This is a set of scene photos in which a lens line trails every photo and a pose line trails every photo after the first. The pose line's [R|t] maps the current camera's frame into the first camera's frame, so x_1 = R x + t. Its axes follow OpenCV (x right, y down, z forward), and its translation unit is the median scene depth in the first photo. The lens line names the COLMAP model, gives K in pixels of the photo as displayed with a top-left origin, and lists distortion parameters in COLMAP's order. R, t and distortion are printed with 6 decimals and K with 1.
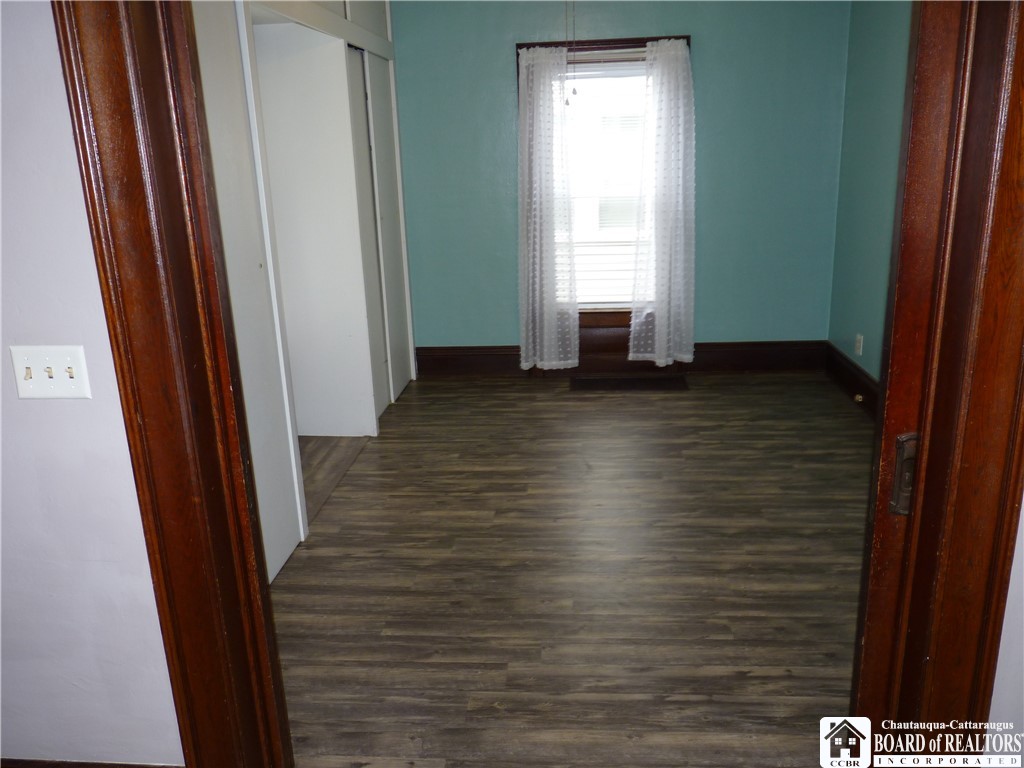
lens RADIAL K [[825.3, 0, 509.3], [0, 825.3, 384.3], [0, 0, 1]] dist [-0.015291, 0.005036]
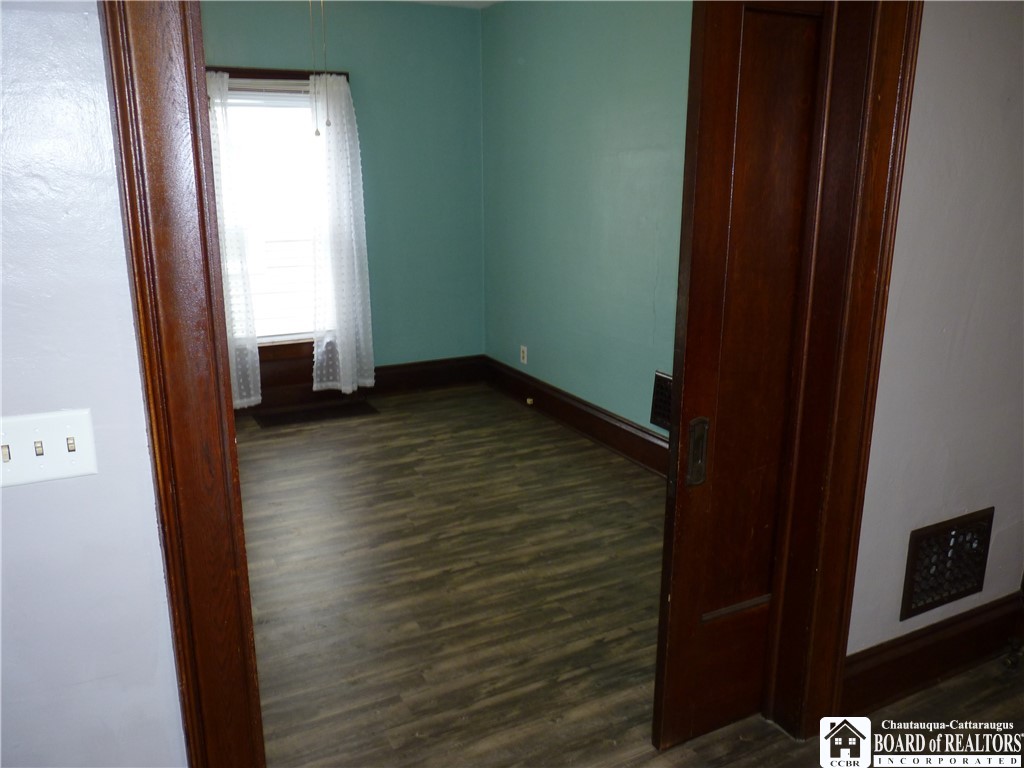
lens RADIAL K [[825.3, 0, 509.3], [0, 825.3, 384.3], [0, 0, 1]] dist [-0.015291, 0.005036]
pose [[0.850406, -0.101536, 0.516237, -0.210192], [0.120539, 0.992703, -0.003317, -0.006703], [-0.512133, 0.065047, 0.856439, 0.037633]]
